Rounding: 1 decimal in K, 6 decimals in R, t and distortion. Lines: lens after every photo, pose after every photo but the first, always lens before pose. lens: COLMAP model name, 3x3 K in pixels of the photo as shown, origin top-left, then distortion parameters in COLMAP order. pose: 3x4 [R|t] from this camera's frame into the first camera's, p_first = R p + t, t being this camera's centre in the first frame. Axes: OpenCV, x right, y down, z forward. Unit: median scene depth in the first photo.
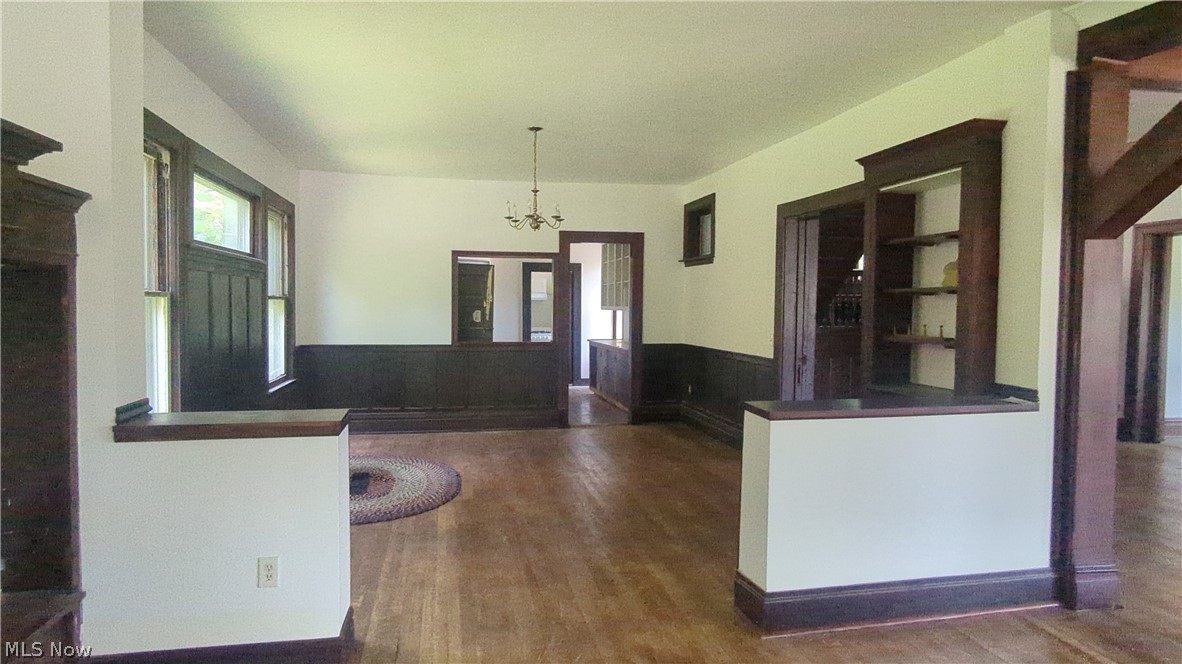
lens RADIAL K [[702.6, 0, 591.0], [0, 702.6, 332.0], [0, 0, 1]] dist [0.001236, -0.000002]
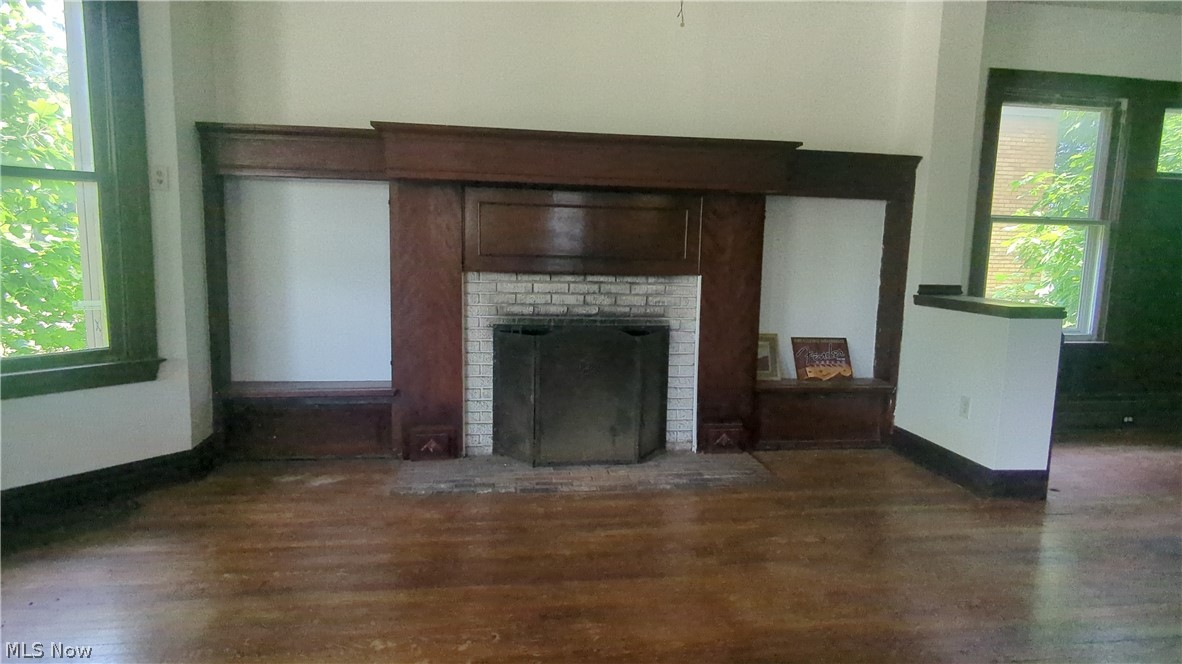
lens RADIAL K [[702.6, 0, 591.0], [0, 702.6, 332.0], [0, 0, 1]] dist [0.001236, -0.000002]
pose [[-0.041385, 0.116884, -0.992283, 1.037756], [-0.061541, 0.990950, 0.119293, 0.068303], [0.997246, 0.066003, -0.033817, 0.288085]]
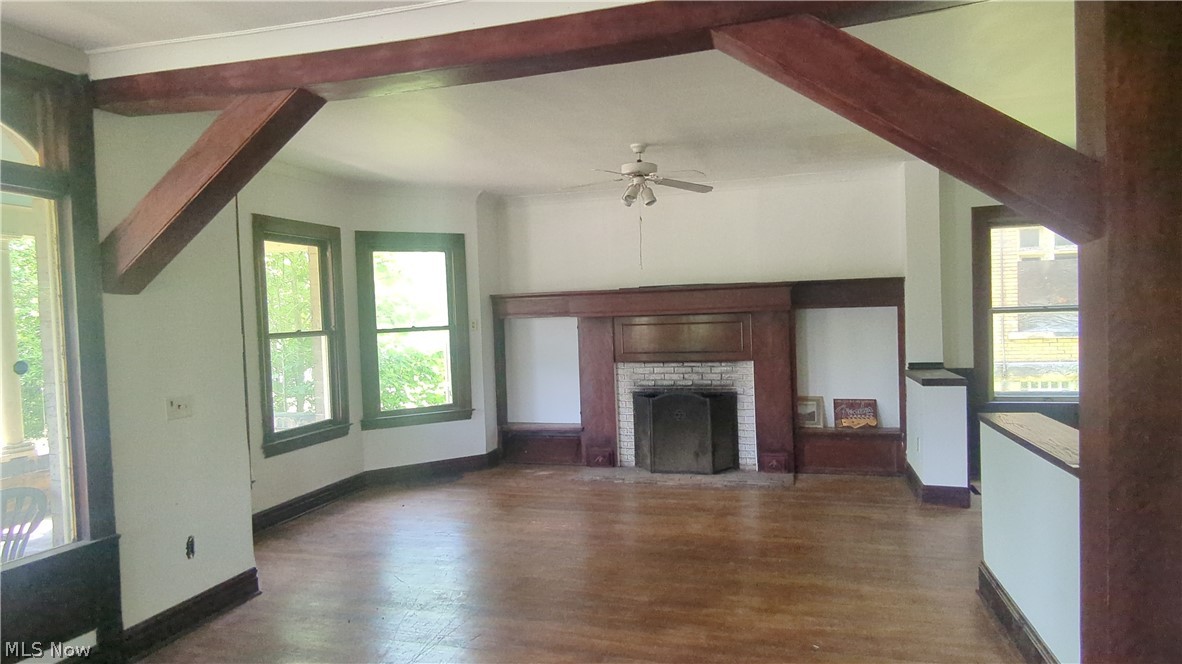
lens RADIAL K [[702.6, 0, 591.0], [0, 702.6, 332.0], [0, 0, 1]] dist [0.001236, -0.000002]
pose [[-0.467980, 0.032659, -0.883136, 2.042310], [-0.001814, 0.999279, 0.037915, -0.093269], [0.883737, 0.019345, -0.467583, 1.188535]]
